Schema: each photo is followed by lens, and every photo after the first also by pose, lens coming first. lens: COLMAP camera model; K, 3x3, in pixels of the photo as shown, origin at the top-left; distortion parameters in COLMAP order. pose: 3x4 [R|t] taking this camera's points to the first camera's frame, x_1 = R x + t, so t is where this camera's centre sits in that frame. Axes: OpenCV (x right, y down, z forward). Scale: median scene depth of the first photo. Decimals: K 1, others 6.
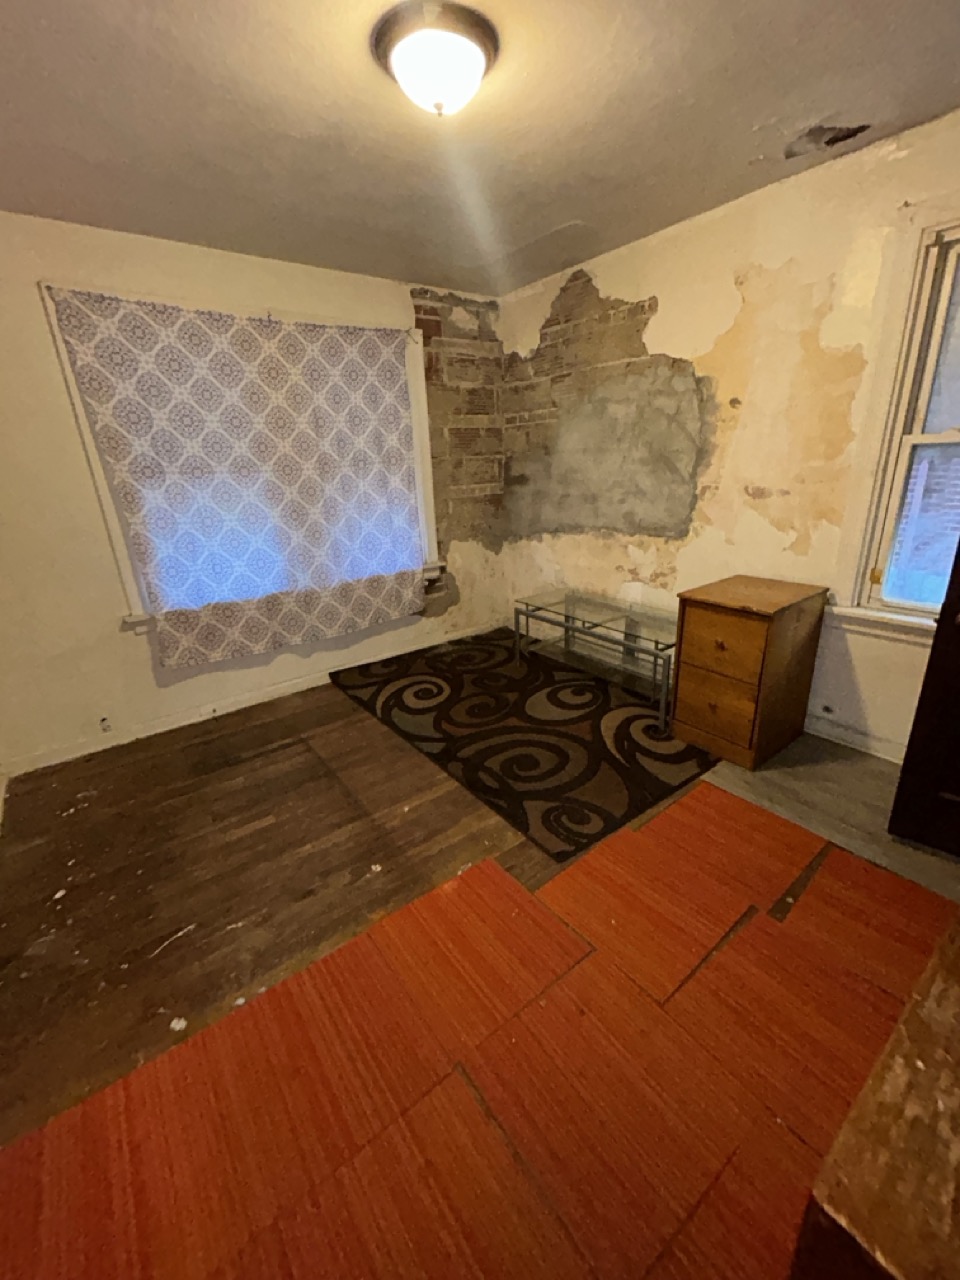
lens RADIAL K [[522.1, 0, 481.8], [0, 522.1, 637.4], [0, 0, 1]] dist [0.001570, 0.001114]
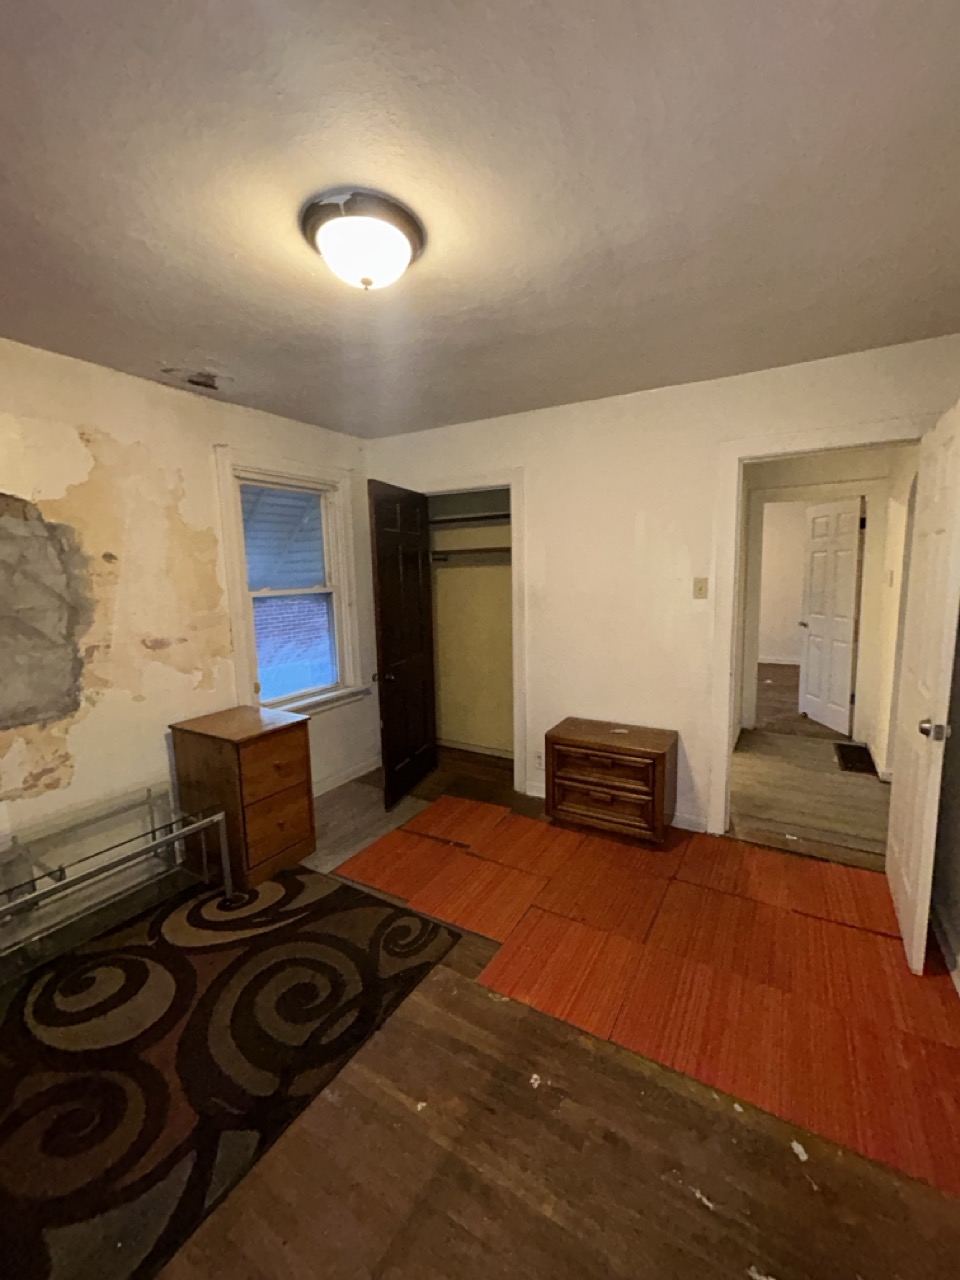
lens RADIAL K [[522.1, 0, 480.0], [0, 522.1, 641.2], [0, 0, 1]] dist [0.001570, 0.001114]
pose [[-0.370920, -0.075014, 0.925630, -0.618933], [0.341206, 0.916009, 0.210964, -0.273689], [-0.863711, 0.394081, -0.314171, 0.753746]]
